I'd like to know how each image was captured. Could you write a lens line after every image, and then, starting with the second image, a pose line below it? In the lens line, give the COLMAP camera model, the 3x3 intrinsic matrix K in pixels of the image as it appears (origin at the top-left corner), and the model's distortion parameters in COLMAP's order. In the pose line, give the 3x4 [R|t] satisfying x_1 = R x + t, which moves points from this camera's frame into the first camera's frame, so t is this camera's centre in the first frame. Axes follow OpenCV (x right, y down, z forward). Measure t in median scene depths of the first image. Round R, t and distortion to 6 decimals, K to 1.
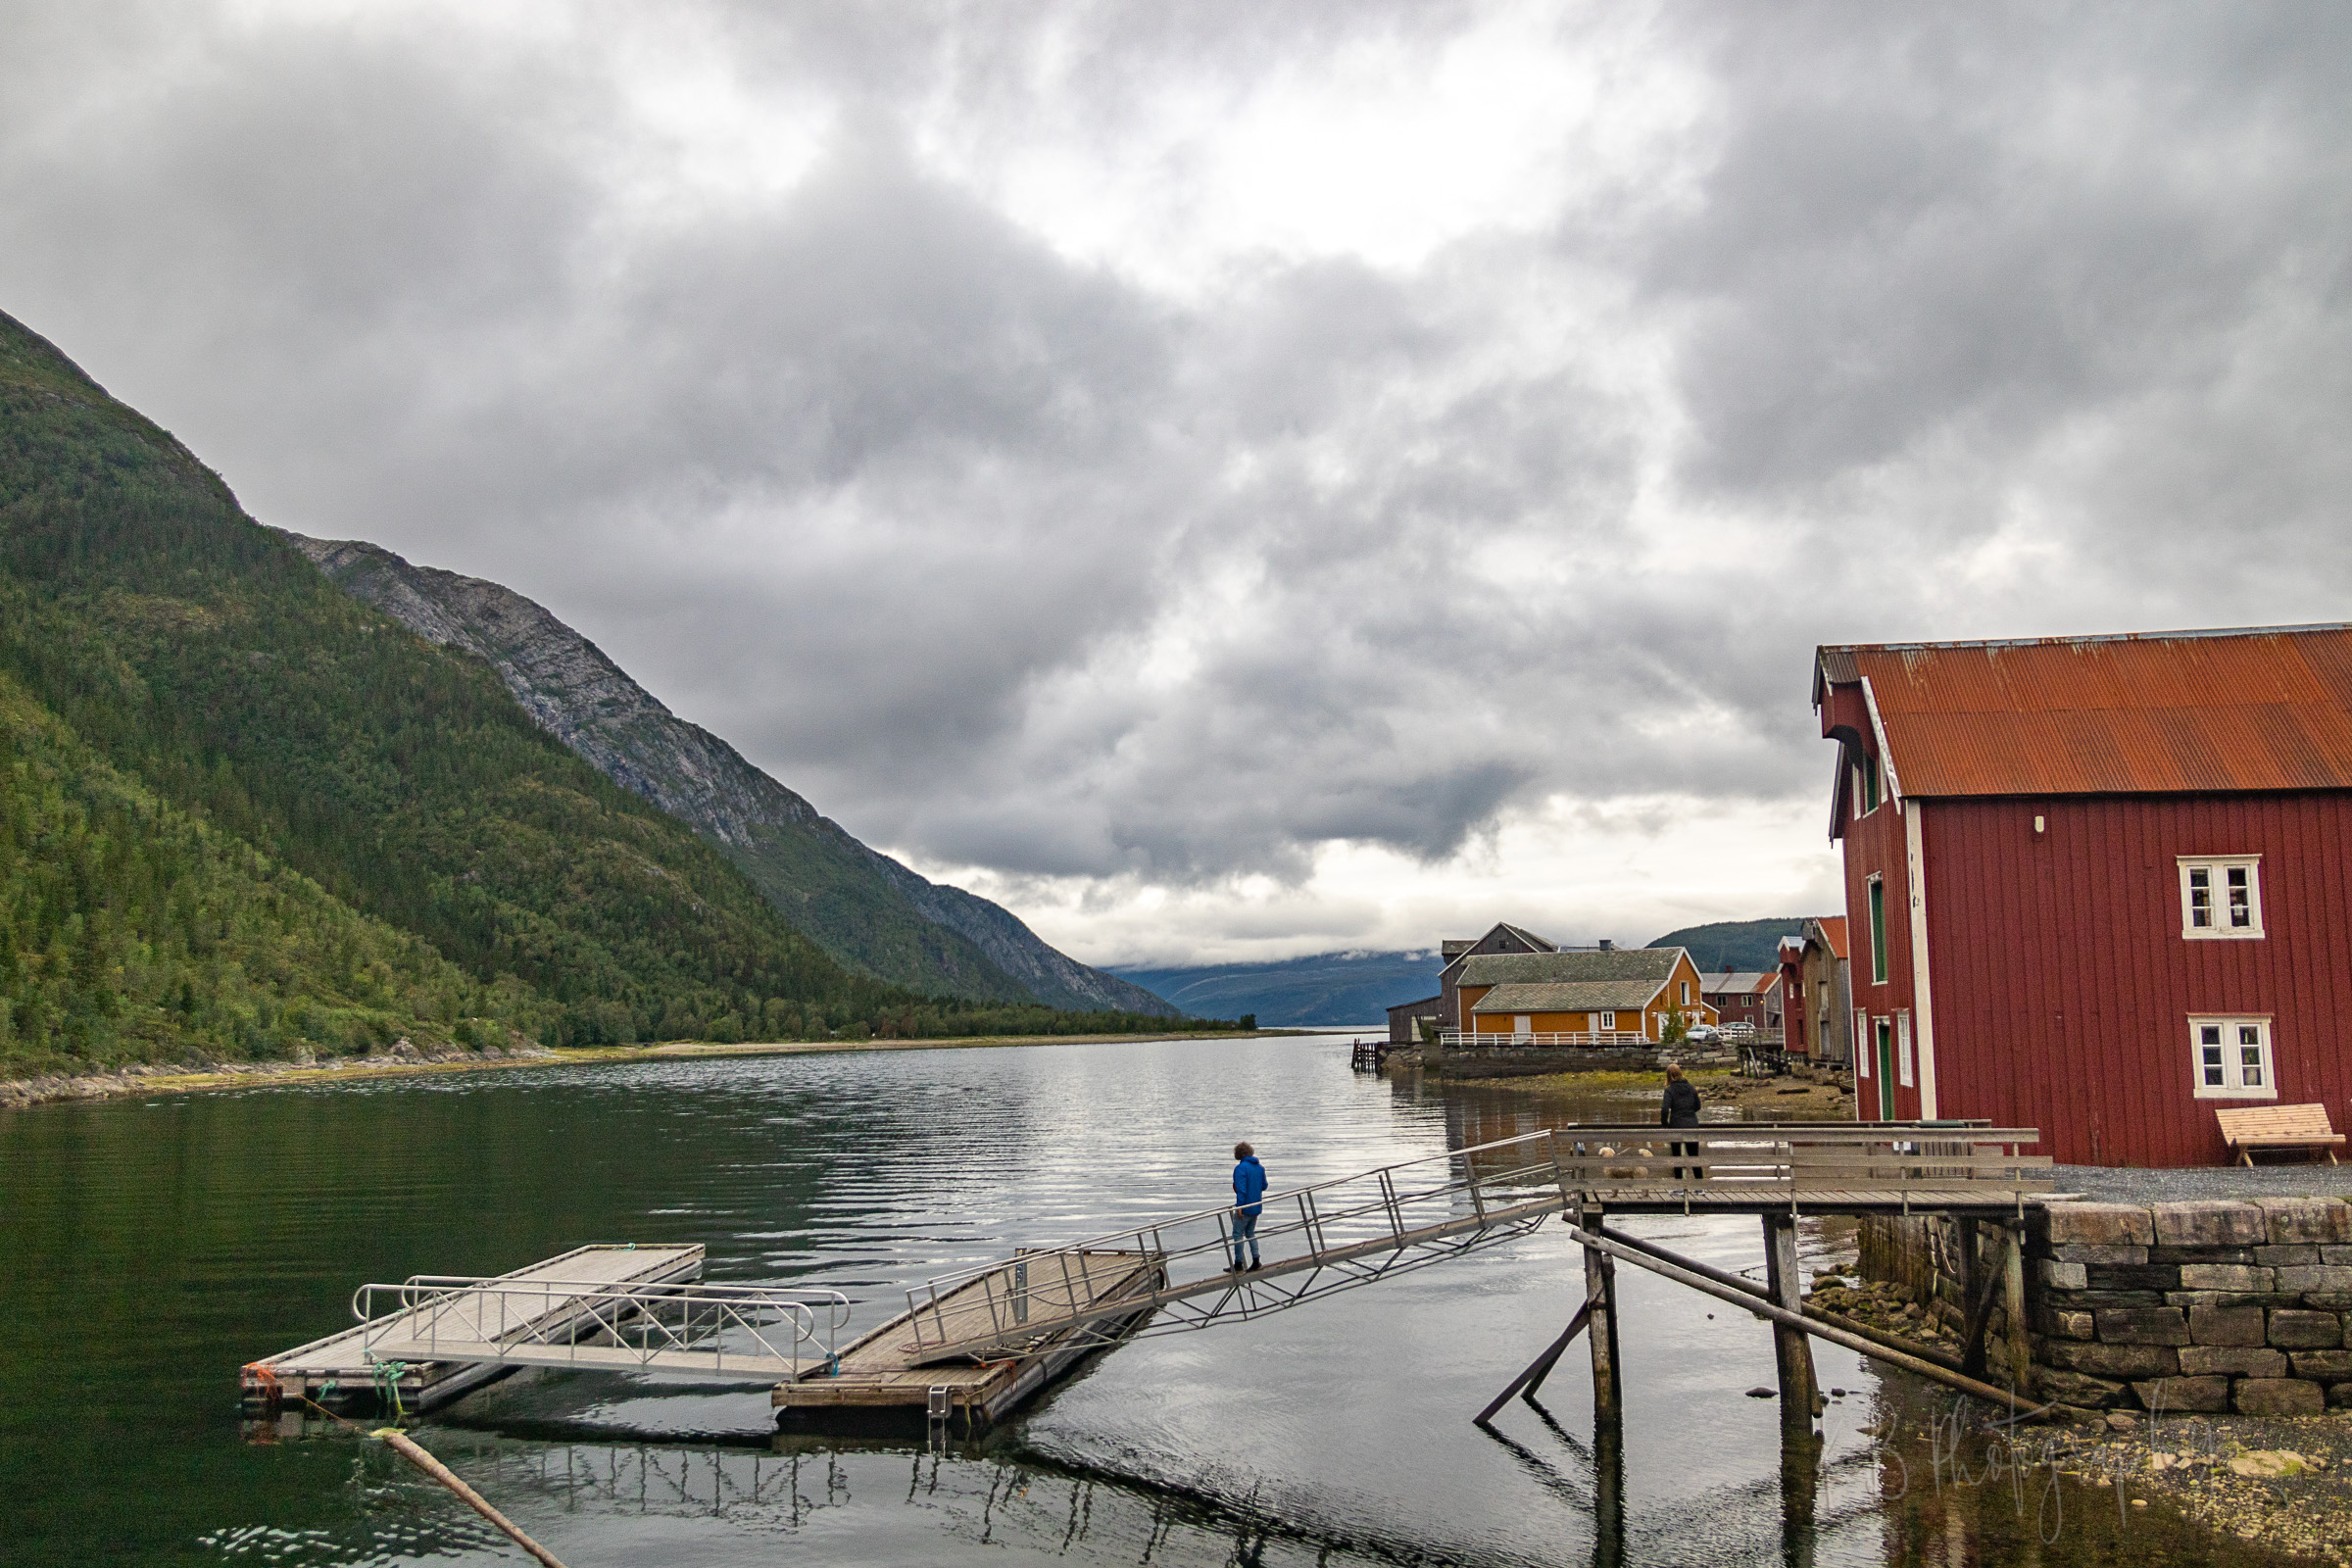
lens RADIAL K [[1957.4, 0, 1178.5], [0, 1957.4, 794.8], [0, 0, 1]] dist [0.006260, 0.006434]
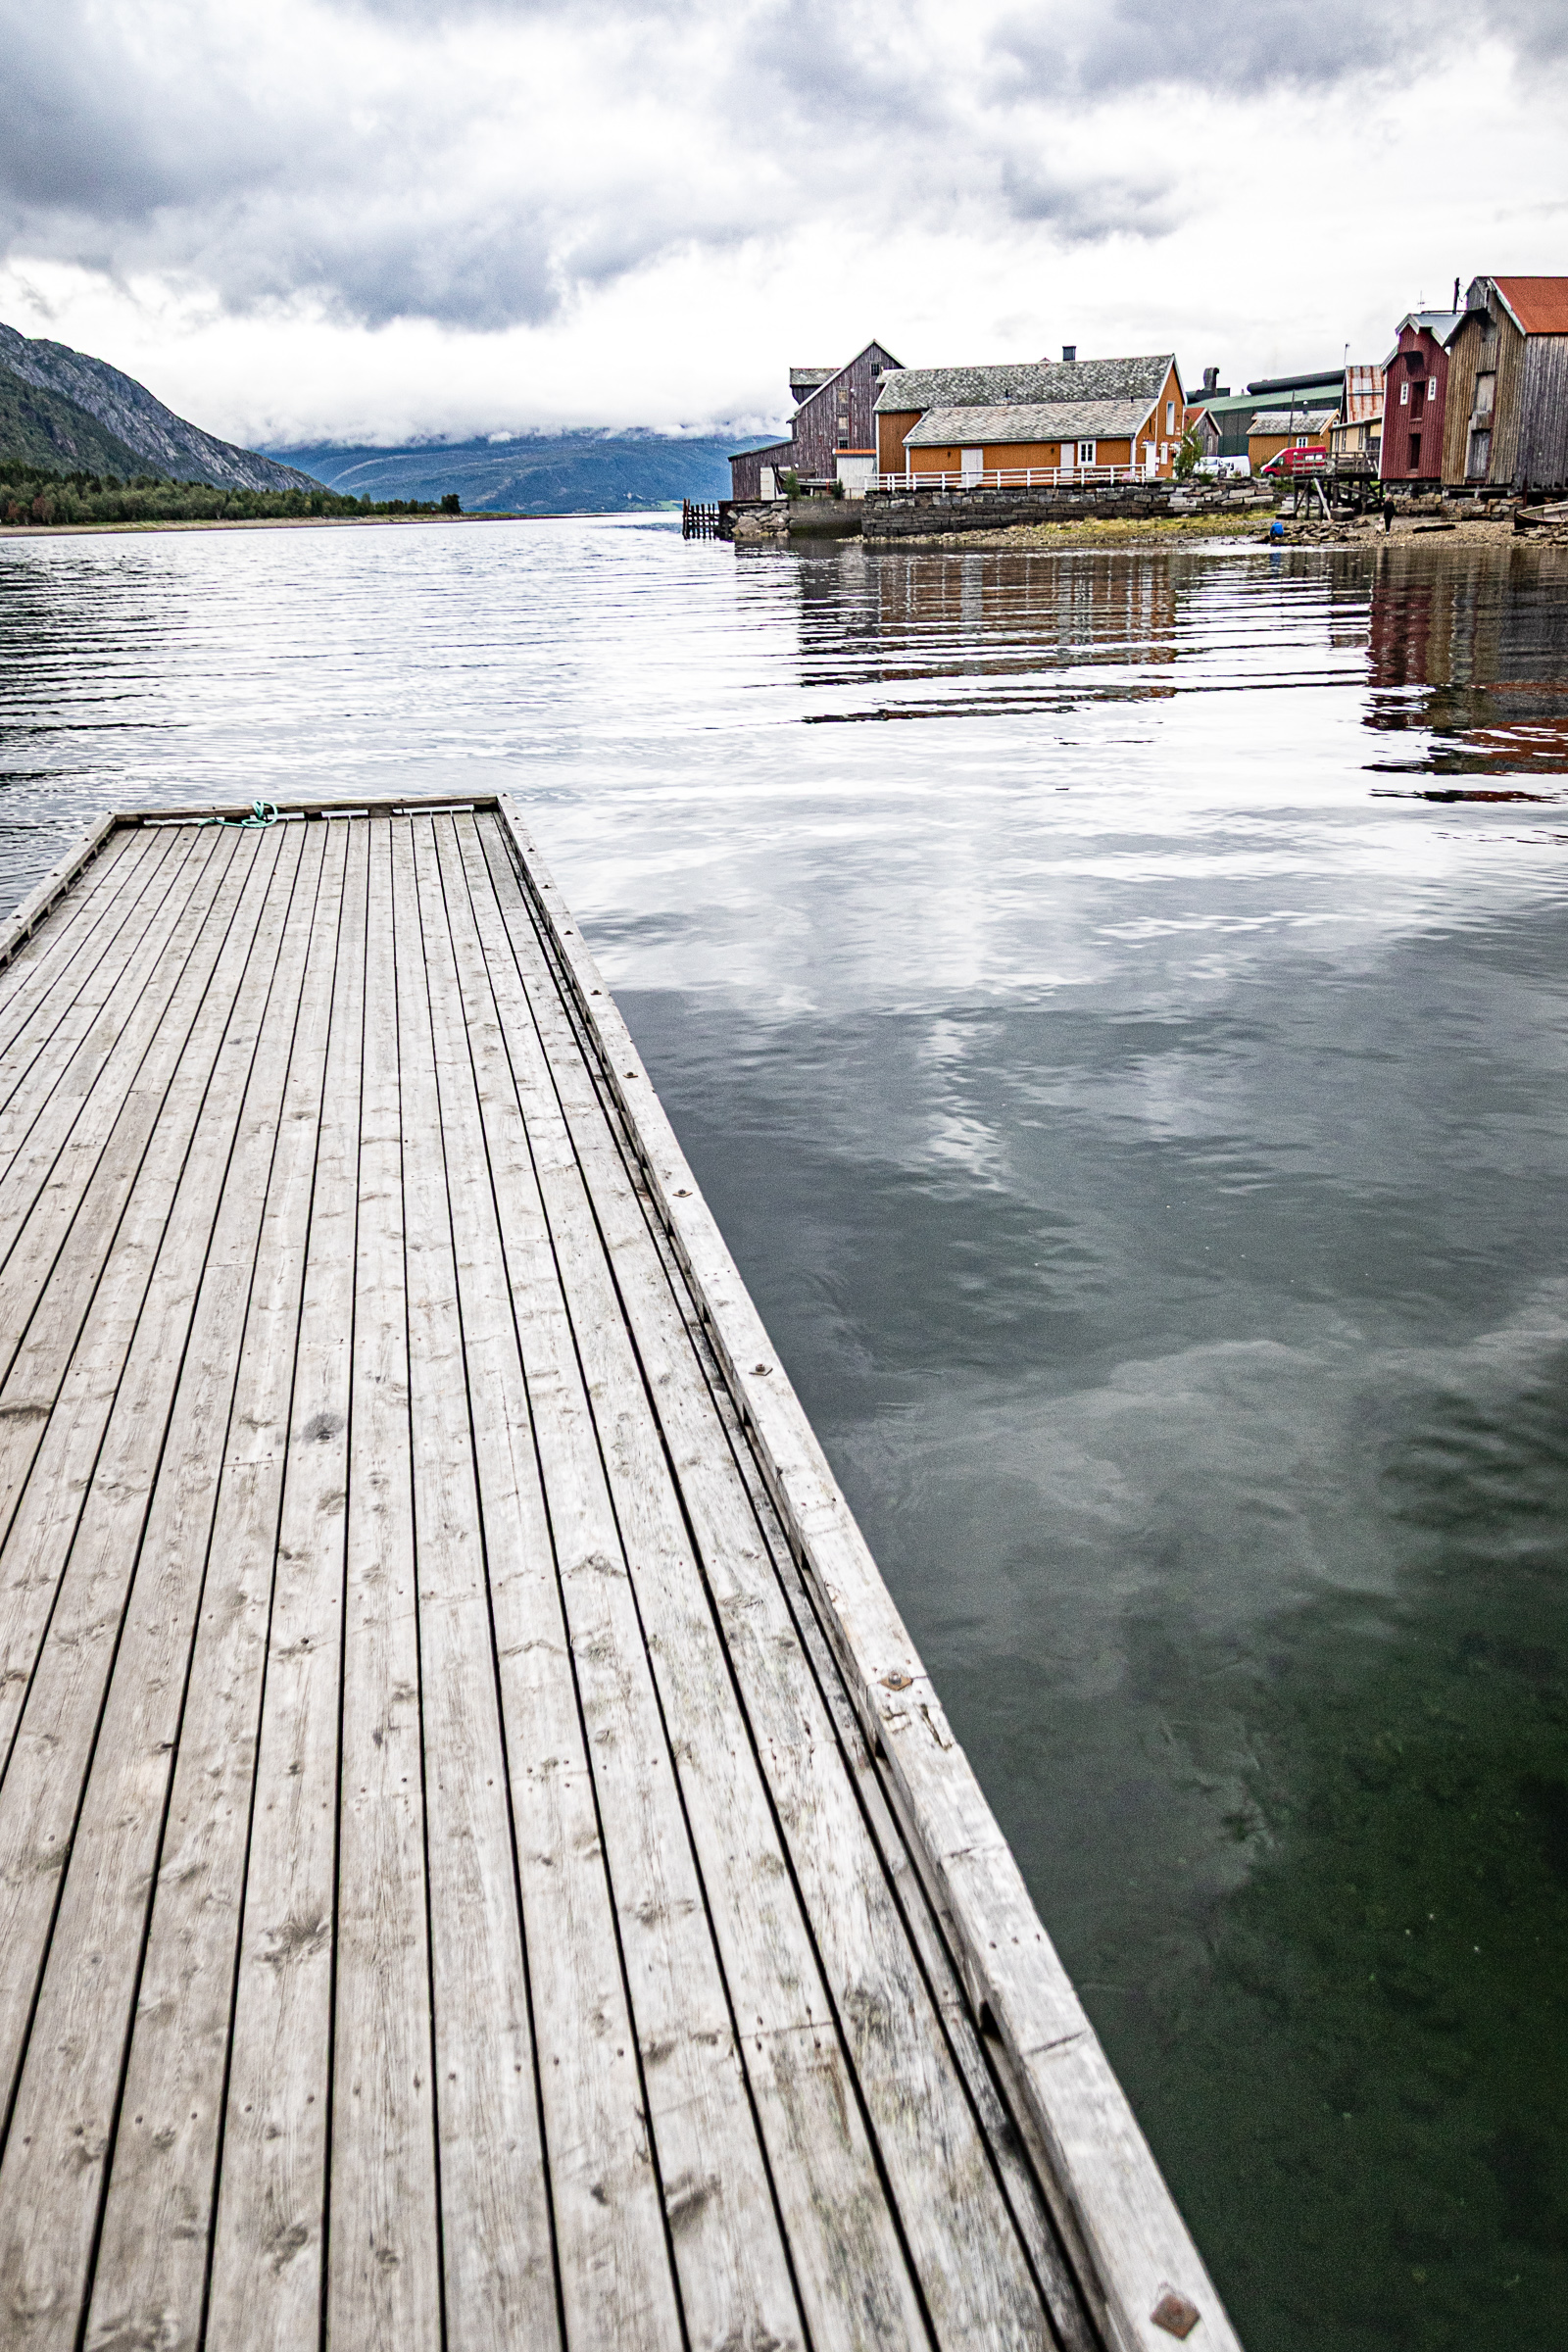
lens RADIAL K [[1957.4, 0, 790.9], [0, 1957.4, 1186.6], [0, 0, 1]] dist [0.006260, 0.006434]
pose [[0.973152, -0.082637, 0.214817, -0.059207], [-0.017426, 0.904190, 0.426775, 0.033461], [-0.229503, -0.419060, 0.878474, 0.153273]]
